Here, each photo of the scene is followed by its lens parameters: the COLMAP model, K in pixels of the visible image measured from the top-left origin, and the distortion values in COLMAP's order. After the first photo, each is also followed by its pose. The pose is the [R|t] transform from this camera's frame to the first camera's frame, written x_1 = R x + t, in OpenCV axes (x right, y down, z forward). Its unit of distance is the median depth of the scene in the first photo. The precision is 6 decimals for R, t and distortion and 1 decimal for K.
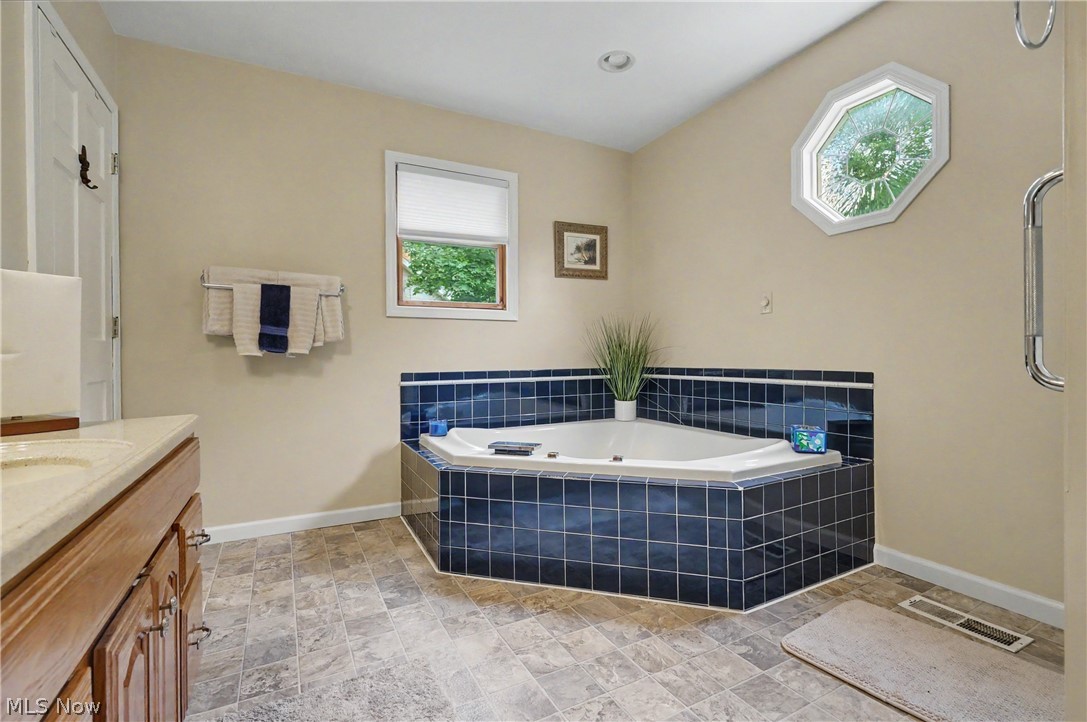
lens RADIAL K [[499.0, 0, 547.9], [0, 499.0, 356.7], [0, 0, 1]] dist [-0.000498, 0.000053]
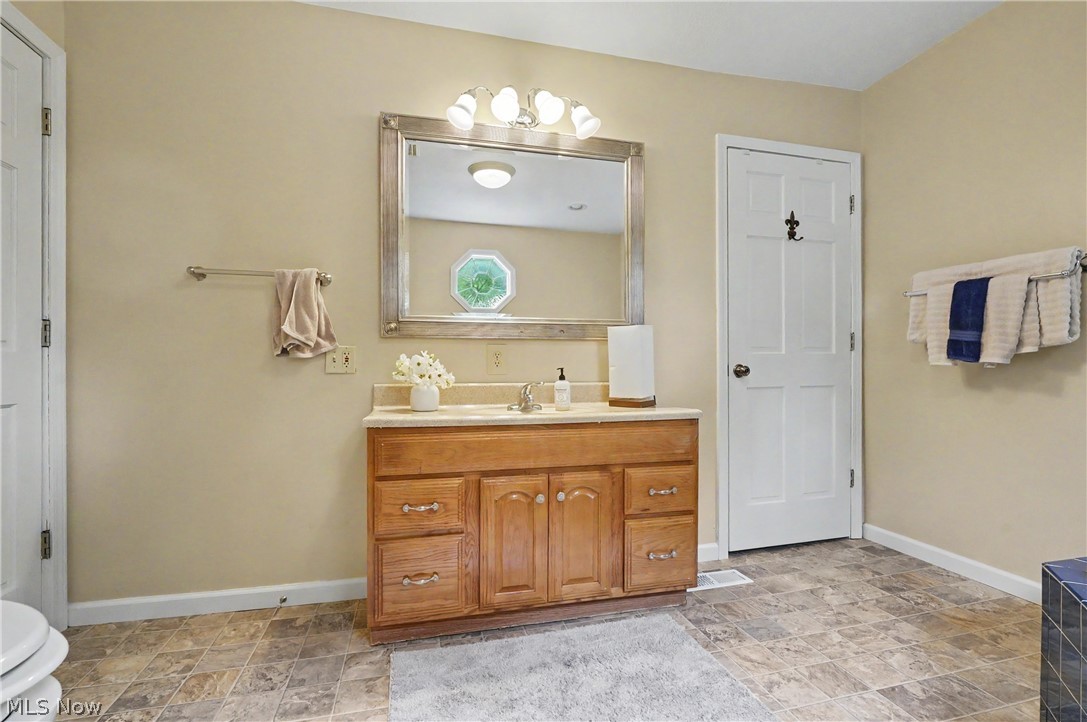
lens RADIAL K [[499.0, 0, 546.1], [0, 499.0, 366.7], [0, 0, 1]] dist [-0.000498, 0.000053]
pose [[-0.226442, 0.005575, -0.974009, 0.430586], [0.001512, 0.999984, 0.005372, -0.005996], [0.974024, -0.000257, -0.226447, 0.517263]]
